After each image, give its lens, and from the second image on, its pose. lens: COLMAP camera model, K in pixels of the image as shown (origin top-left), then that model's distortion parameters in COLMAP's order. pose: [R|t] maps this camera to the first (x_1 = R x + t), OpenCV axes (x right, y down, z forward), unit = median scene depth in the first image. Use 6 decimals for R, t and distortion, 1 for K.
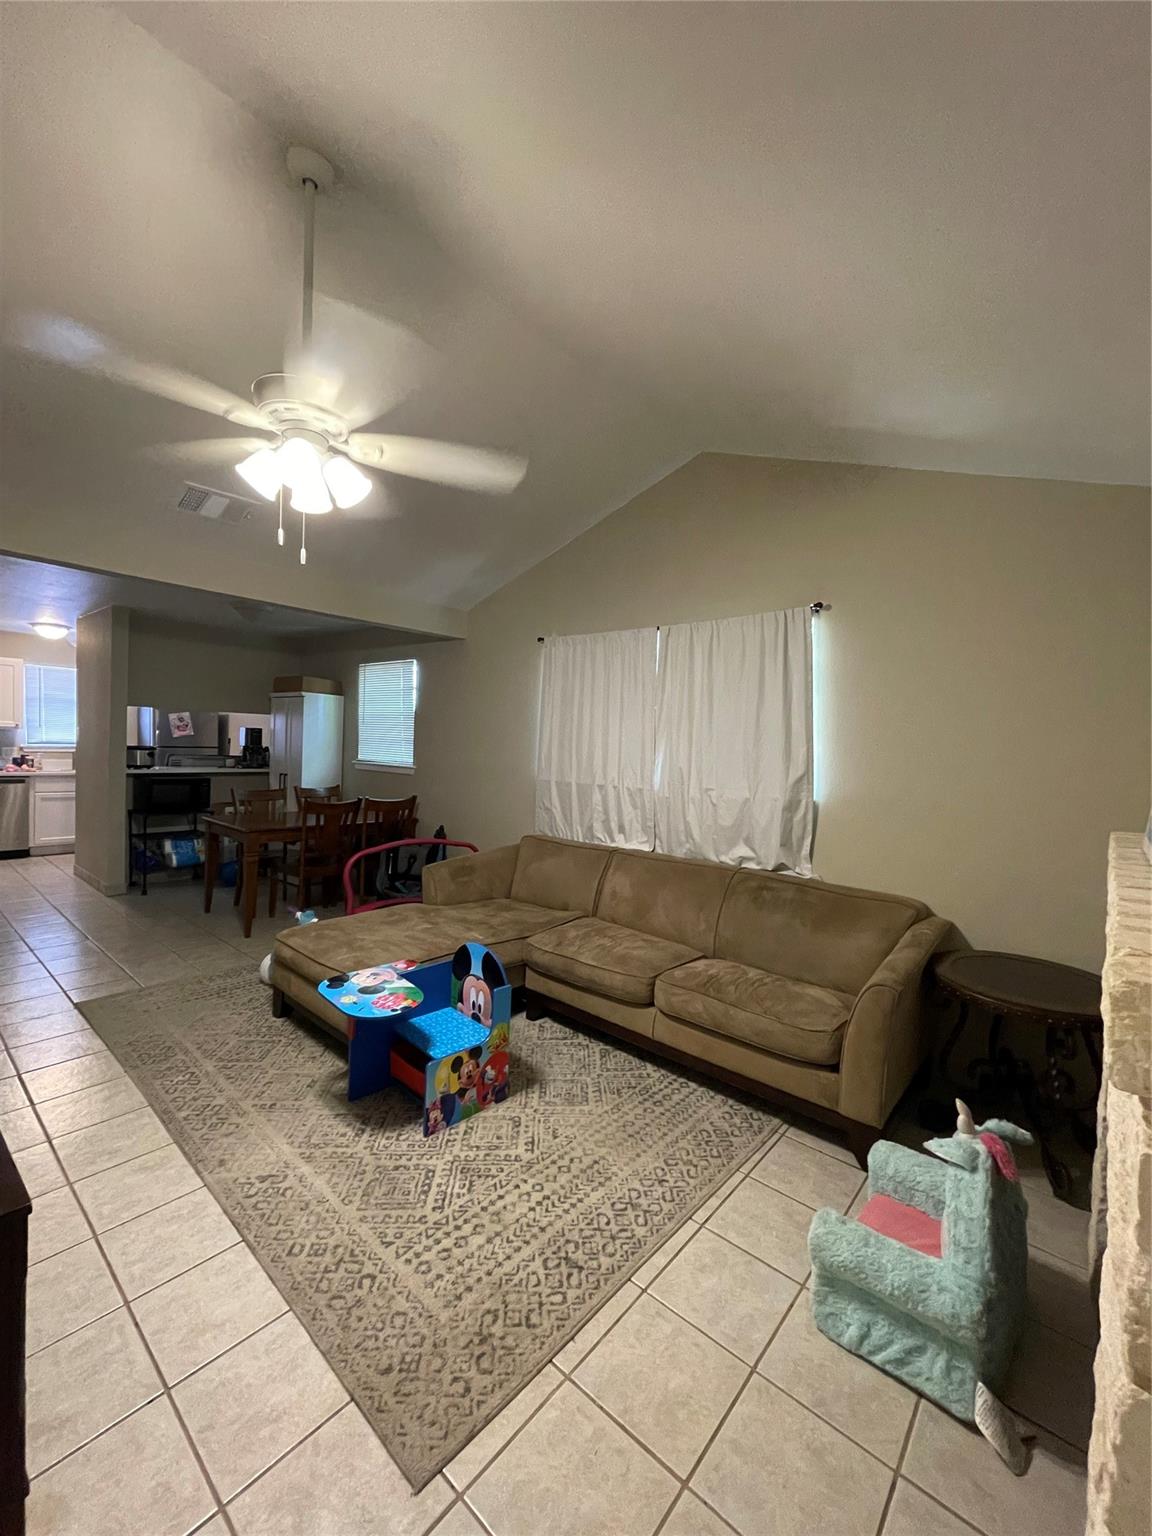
lens RADIAL K [[626.0, 0, 582.2], [0, 626.0, 772.2], [0, 0, 1]] dist [-0.000653, -0.002153]
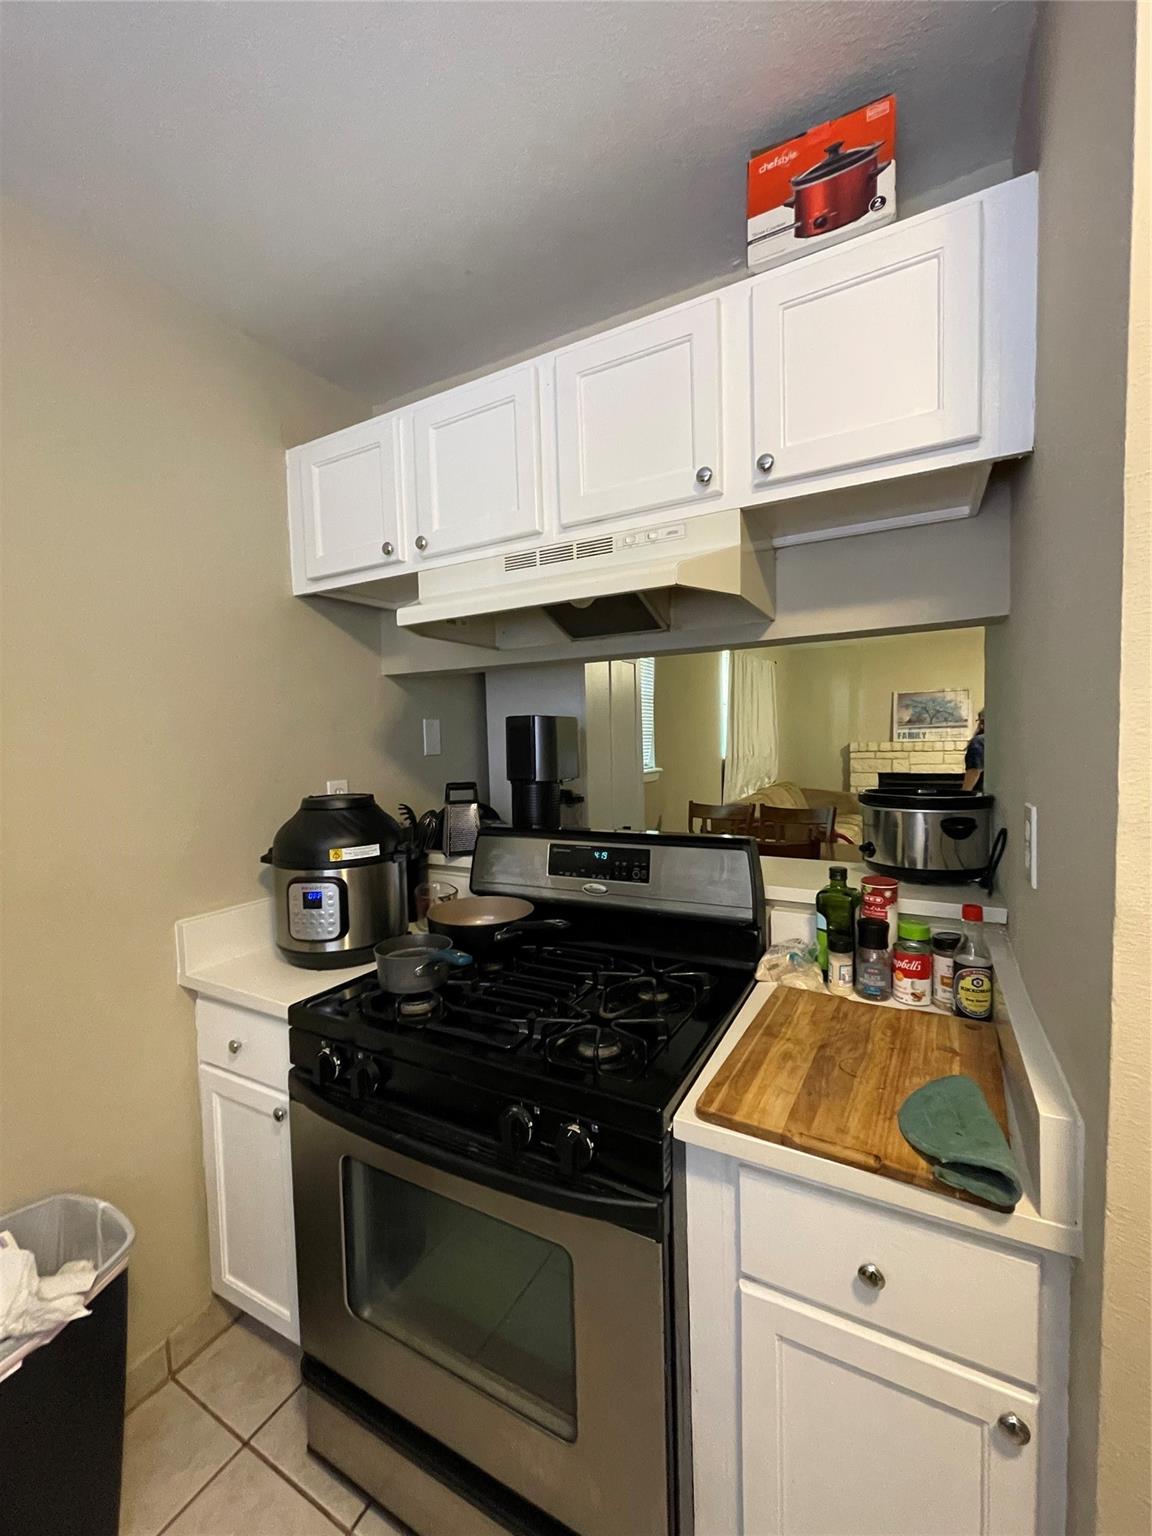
lens RADIAL K [[626.0, 0, 575.2], [0, 626.0, 769.9], [0, 0, 1]] dist [-0.000653, -0.002153]
pose [[-0.202131, -0.091877, 0.975039, -0.940864], [0.056359, 0.992849, 0.105239, -0.087908], [-0.977736, 0.076224, -0.195507, 1.193524]]
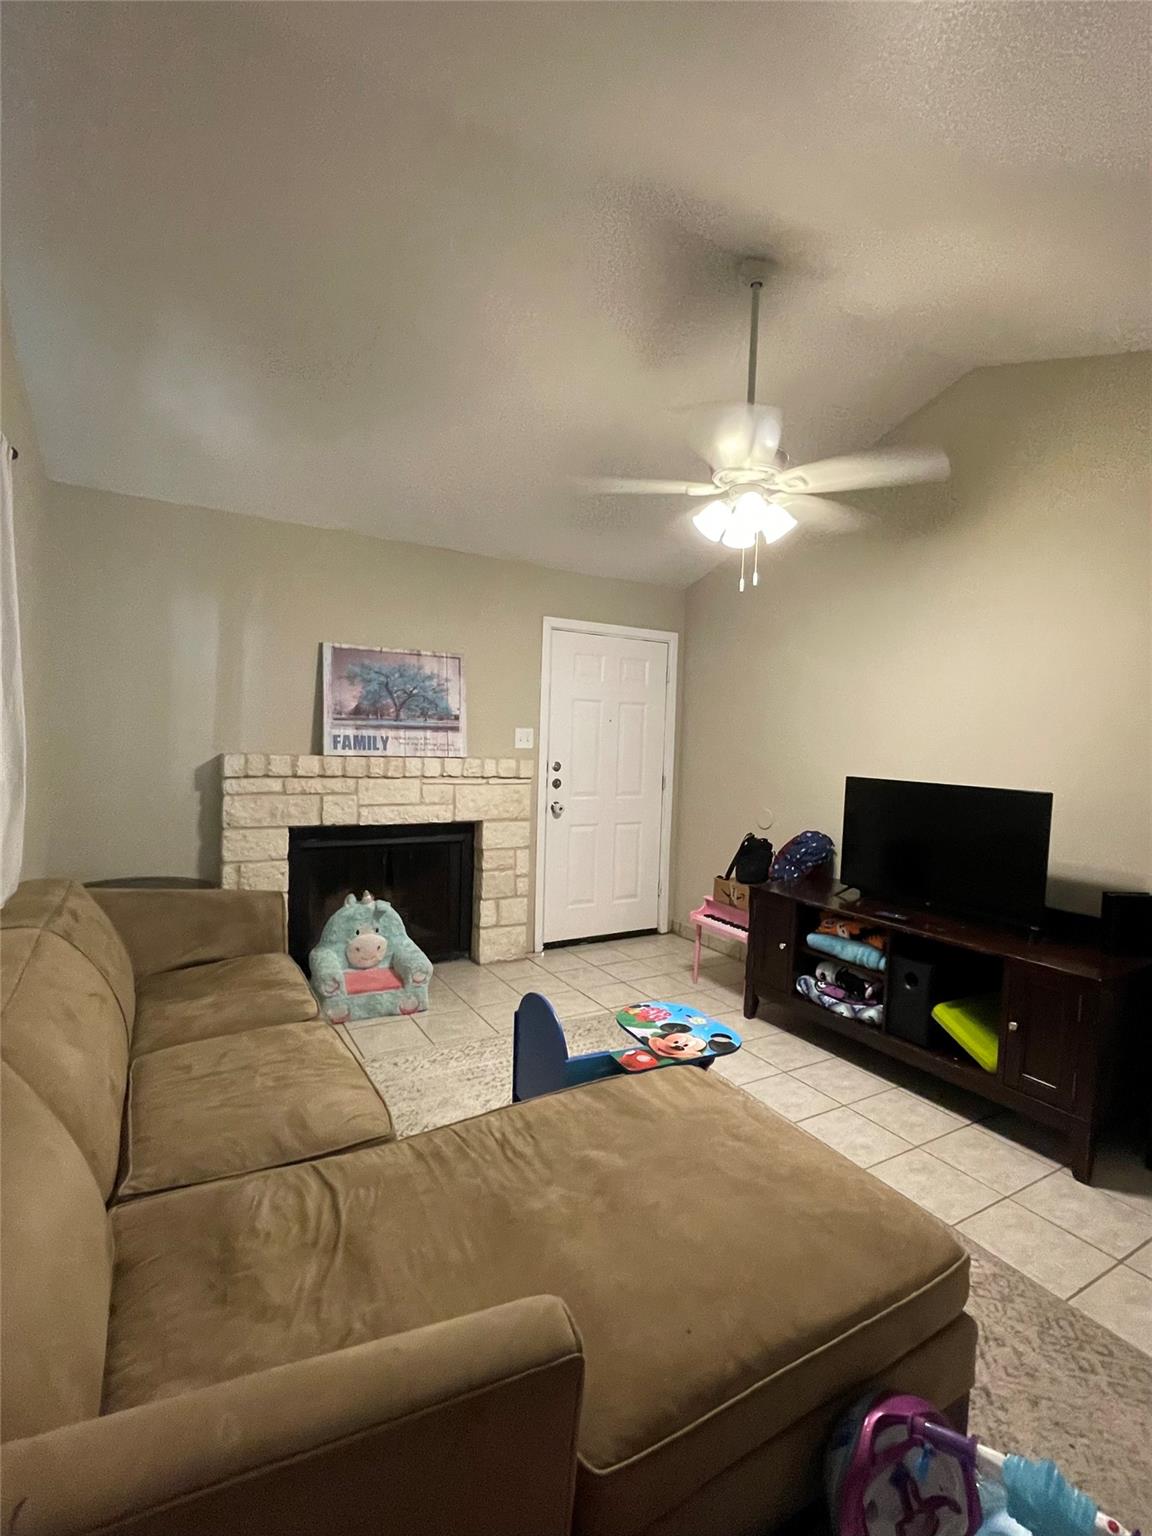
lens RADIAL K [[717.3, 0, 577.5], [0, 717.3, 765.3], [0, 0, 1]] dist [-0.002569, -0.000443]
pose [[-0.943218, -0.088710, 0.320110, -0.207772], [-0.062610, 0.993886, 0.090946, -0.034928], [-0.326220, 0.065740, -0.943005, 0.819323]]
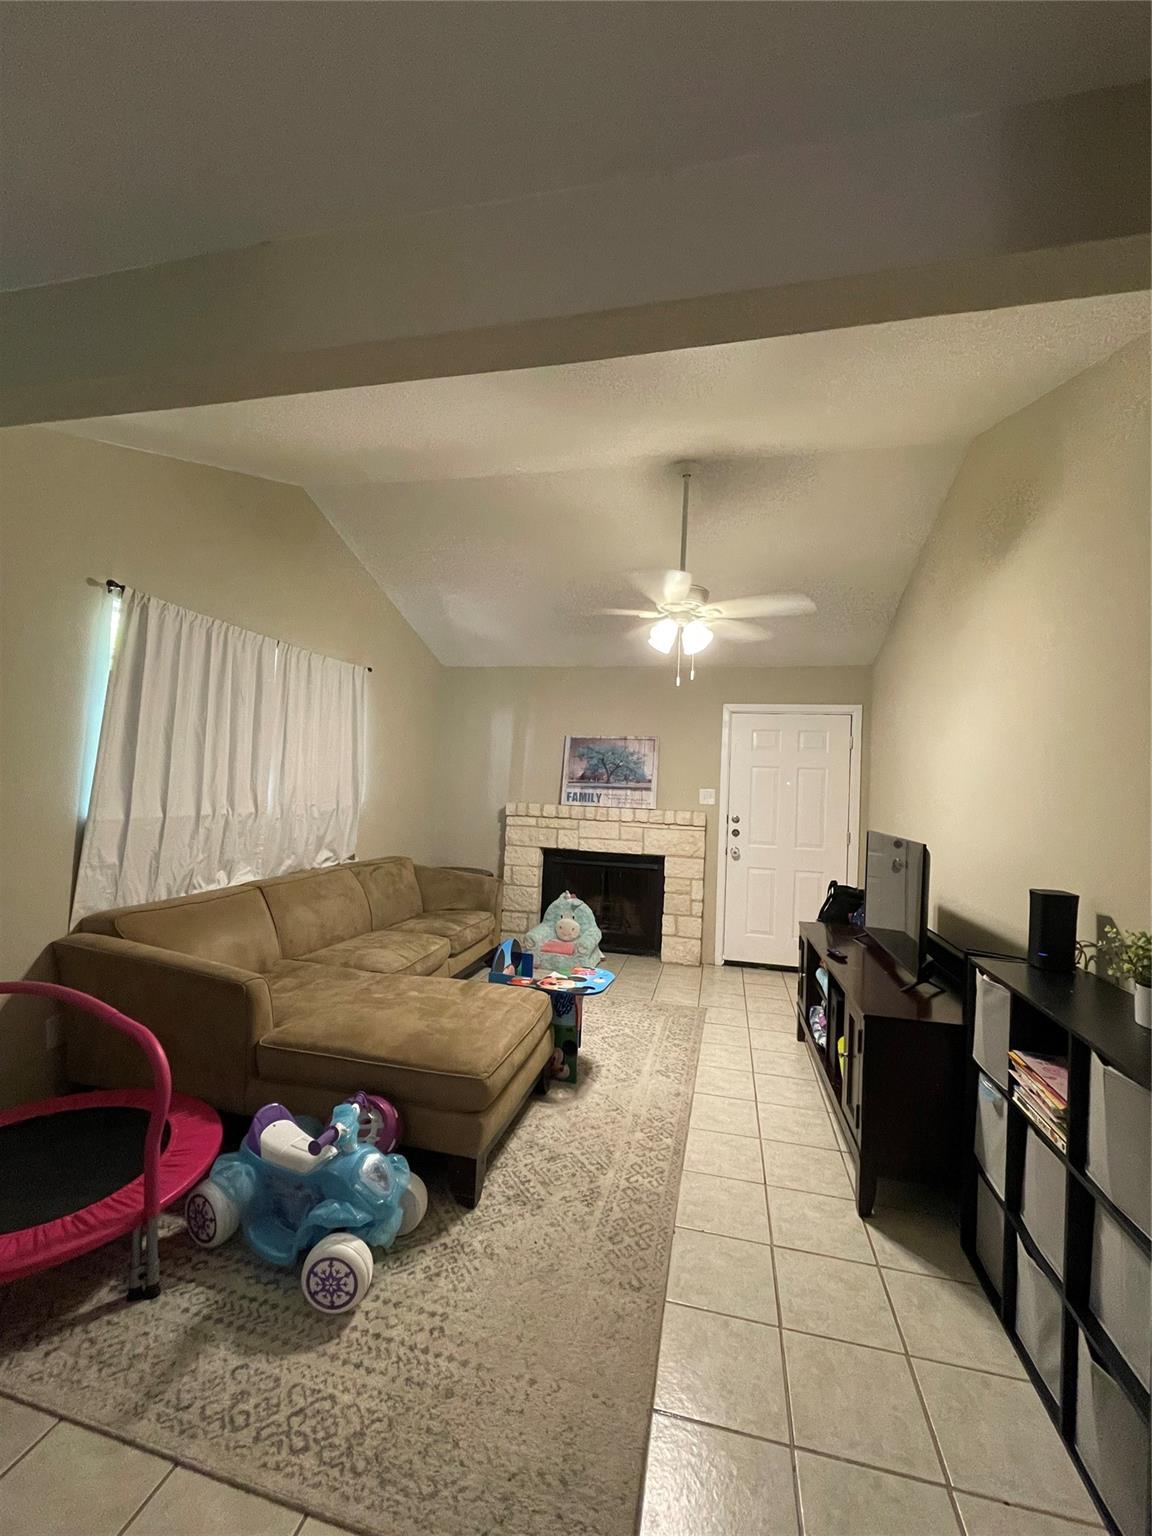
lens RADIAL K [[626.0, 0, 576.8], [0, 626.0, 765.3], [0, 0, 1]] dist [-0.000653, -0.002153]
pose [[-0.459941, -0.031911, 0.887376, -0.618645], [-0.026750, 0.999398, 0.022075, -0.049583], [-0.887546, -0.013585, -0.460518, 0.678338]]
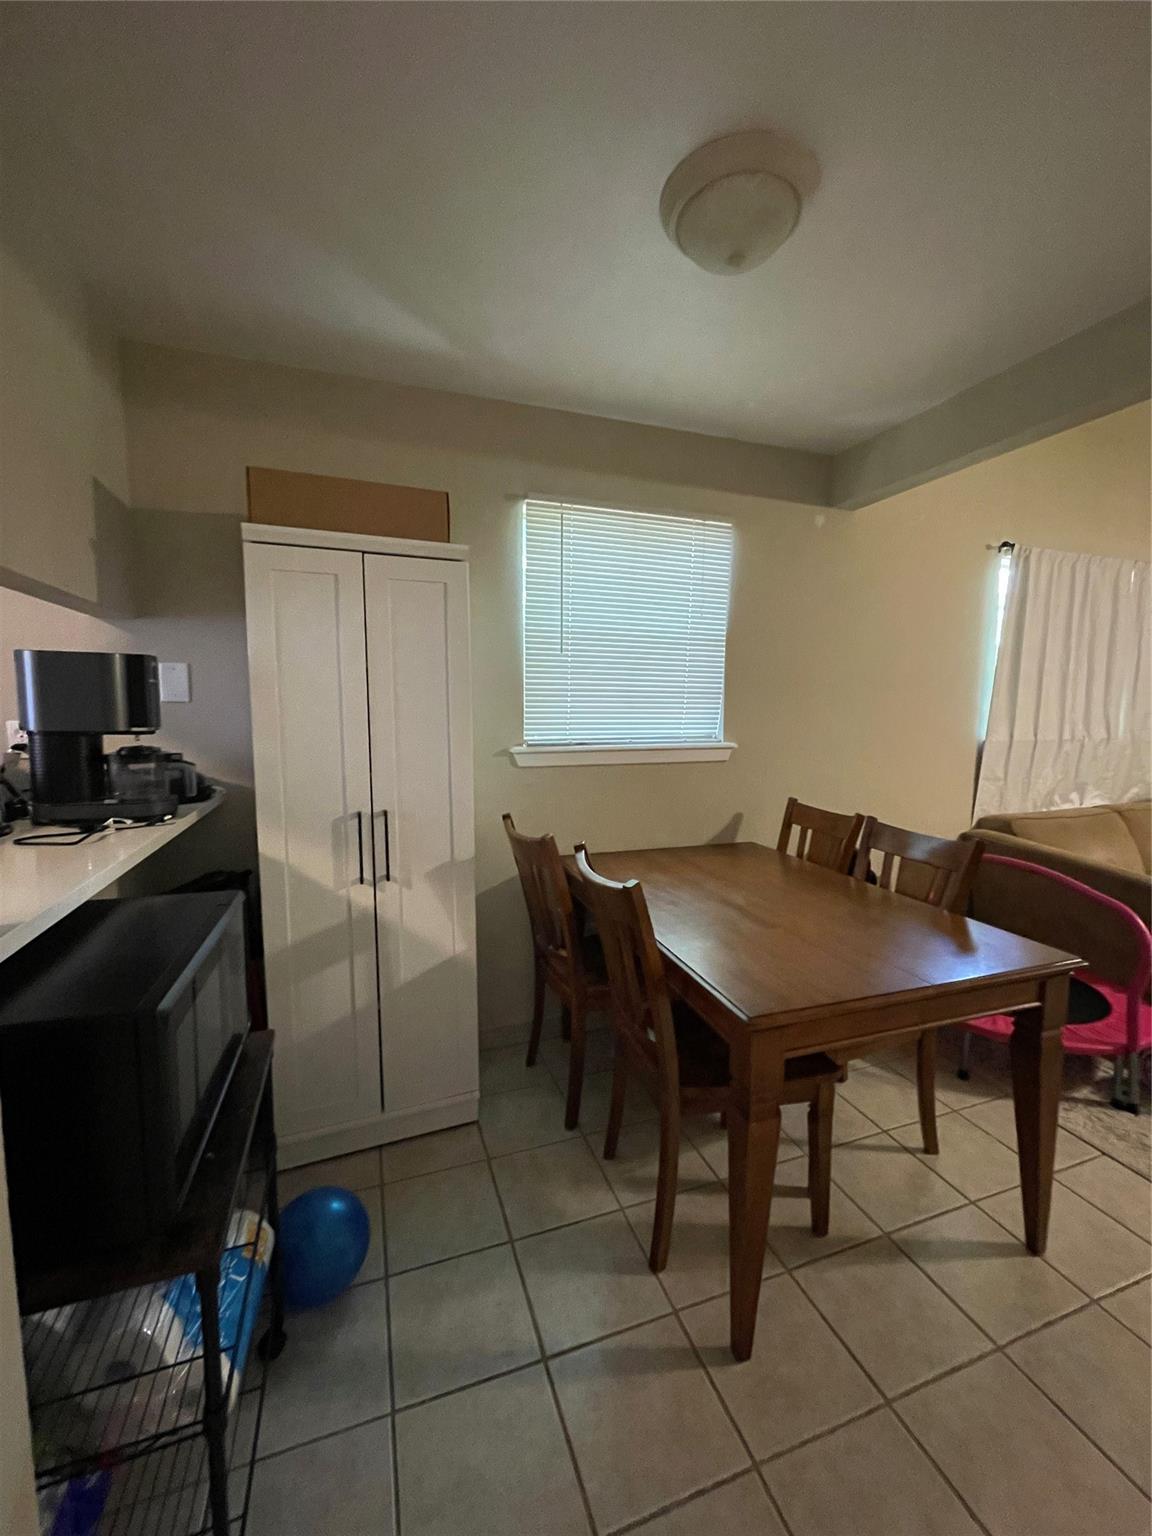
lens RADIAL K [[626.0, 0, 575.7], [0, 626.0, 767.4], [0, 0, 1]] dist [-0.000653, -0.002153]
pose [[0.497501, -0.121709, 0.858883, -0.732948], [0.054859, 0.992541, 0.108872, -0.049721], [-0.865727, -0.007046, 0.500467, 0.820503]]
